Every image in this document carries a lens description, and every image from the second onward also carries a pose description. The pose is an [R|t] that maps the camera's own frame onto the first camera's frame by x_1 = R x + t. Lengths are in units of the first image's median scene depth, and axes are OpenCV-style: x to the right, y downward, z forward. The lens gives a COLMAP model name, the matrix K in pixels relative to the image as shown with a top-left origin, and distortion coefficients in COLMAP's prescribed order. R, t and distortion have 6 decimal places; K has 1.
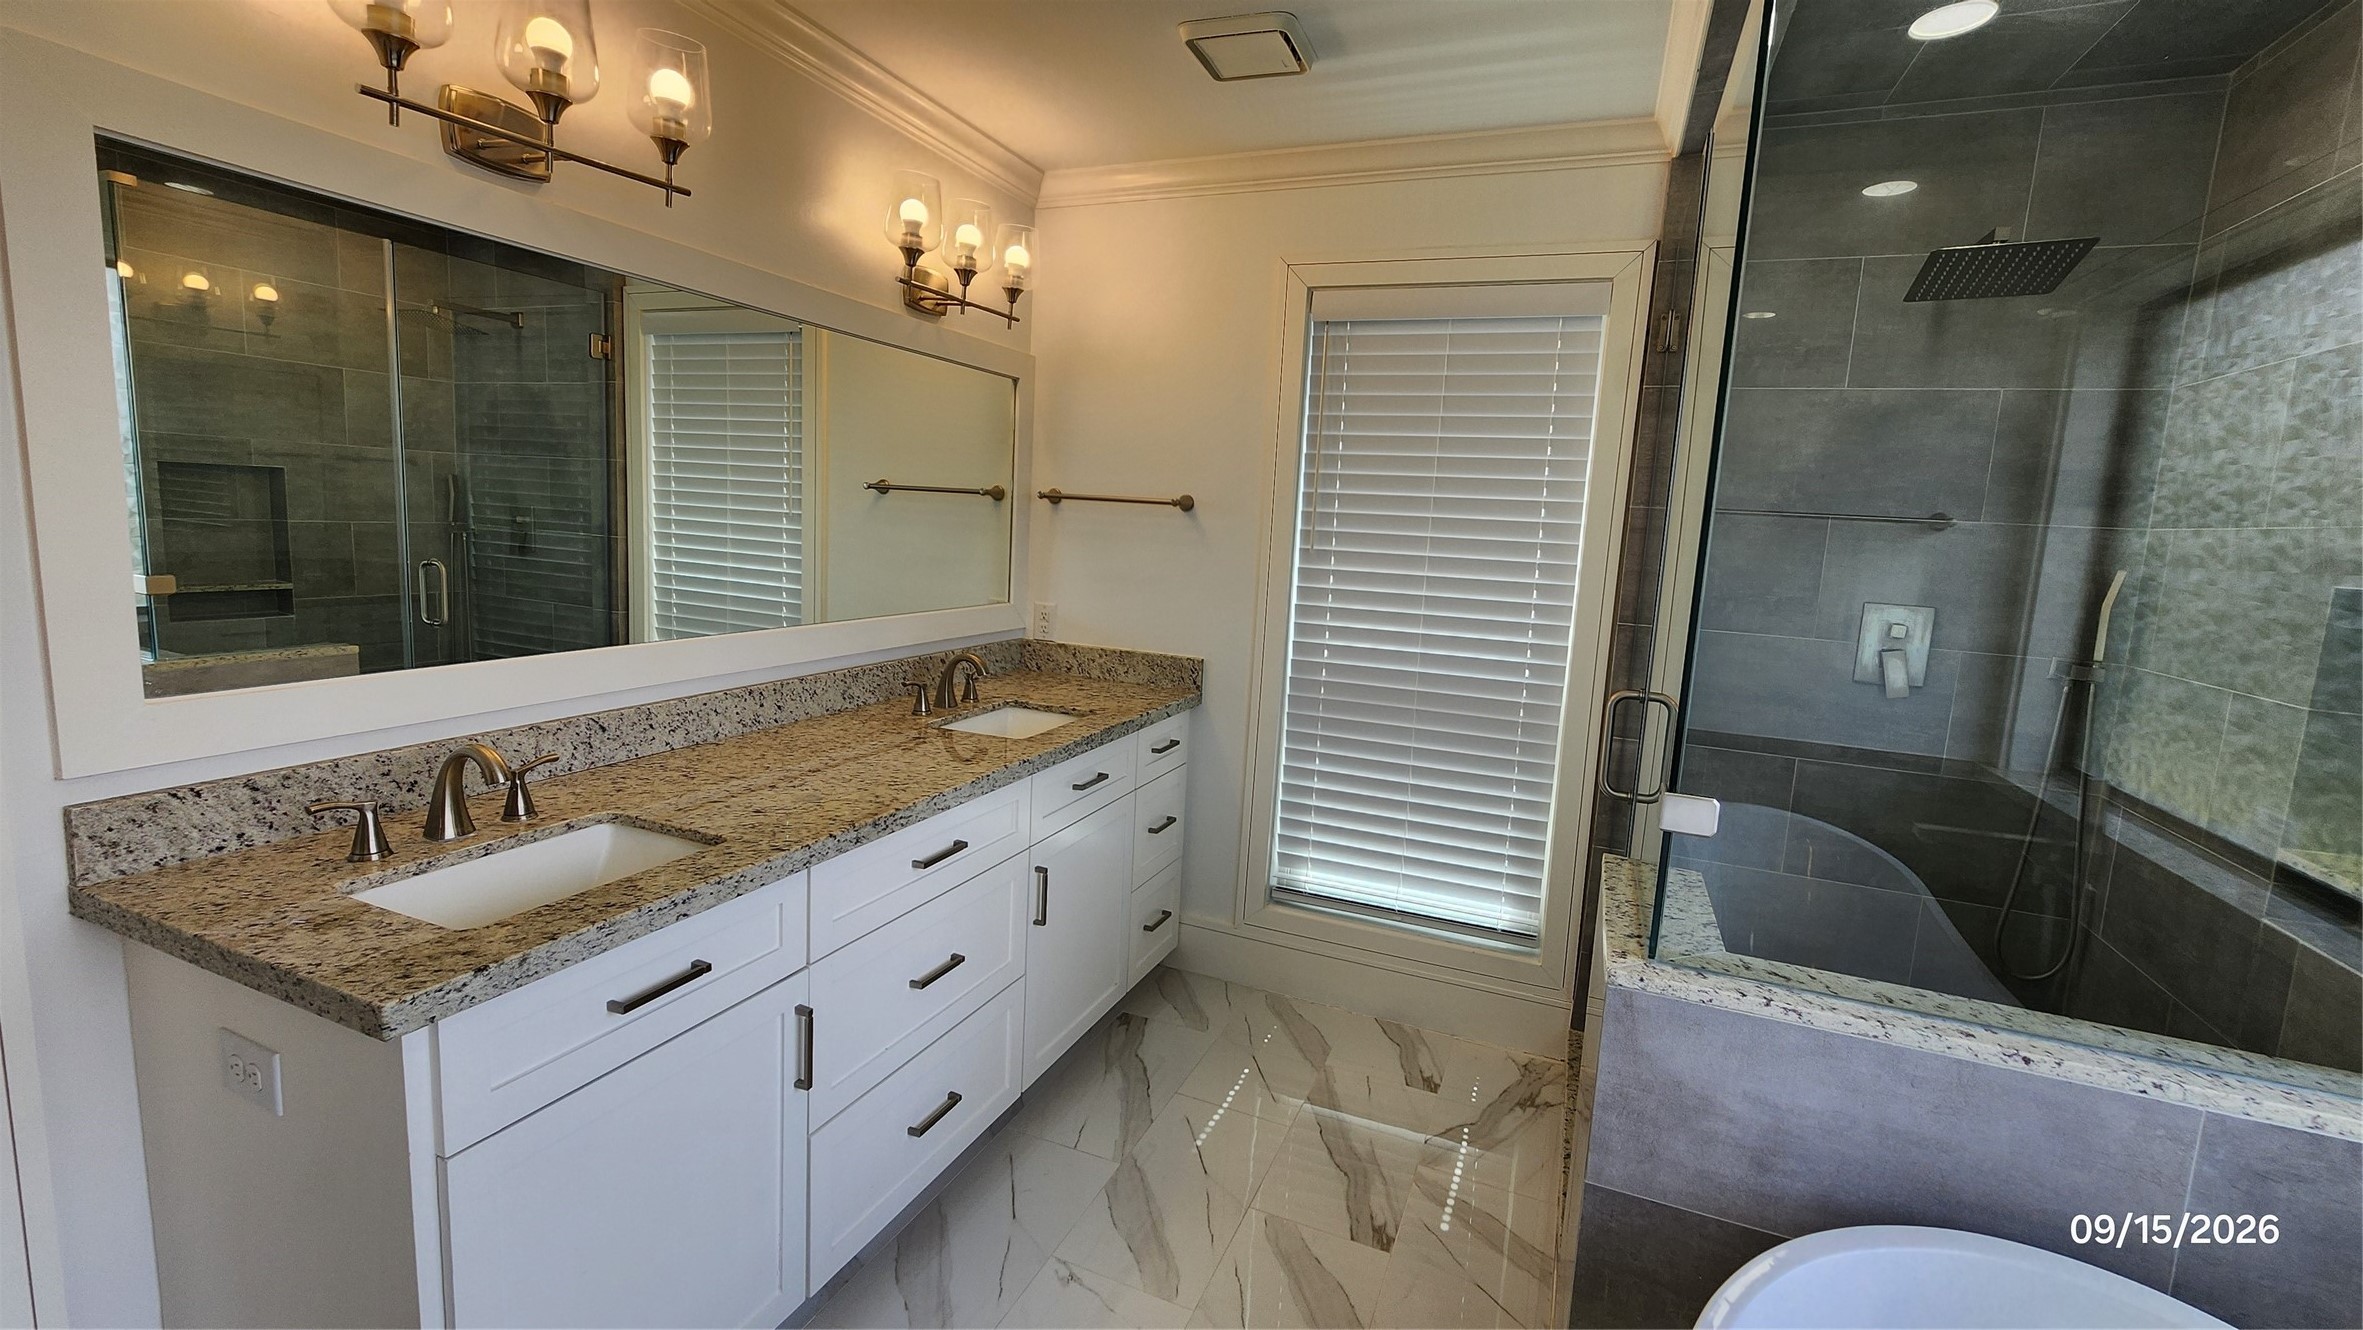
lens RADIAL K [[990.5, 0, 1181.5], [0, 990.5, 665.0], [0, 0, 1]] dist [0.000285, -0.000048]
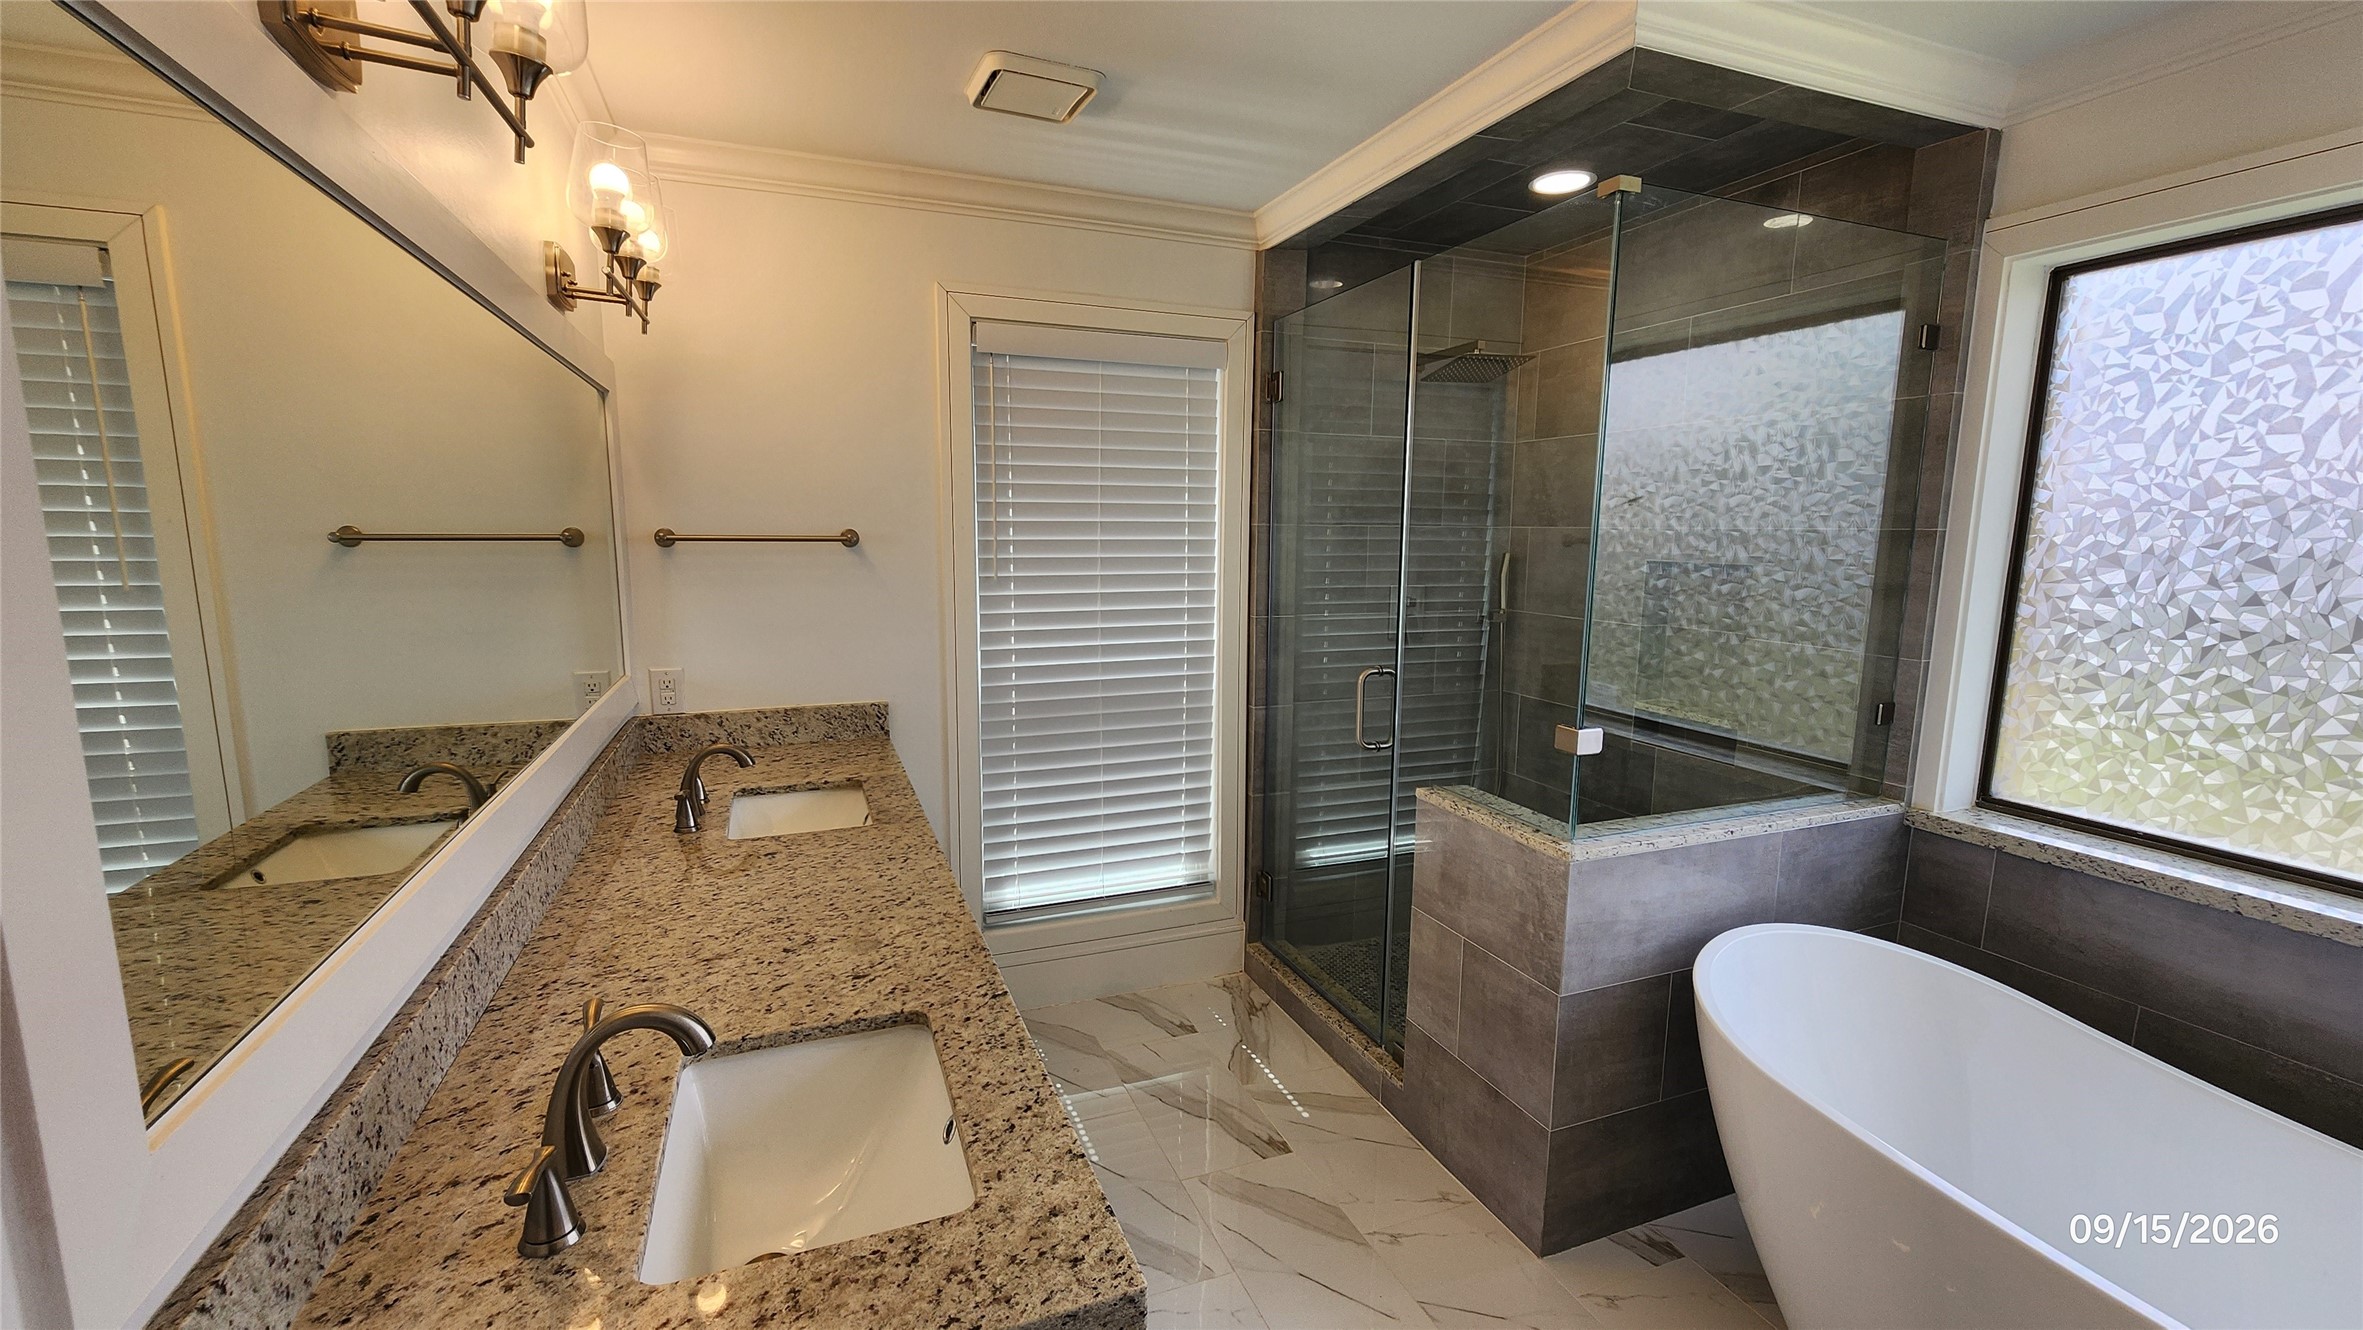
lens RADIAL K [[993.9, 0, 1166.9], [0, 993.9, 682.4], [0, 0, 1]] dist [-0.012806, -0.000055]
pose [[0.719117, -0.157397, 0.676829, -0.451912], [0.136617, 0.987024, 0.084380, -0.072859], [-0.681327, 0.031788, 0.731288, 0.139529]]
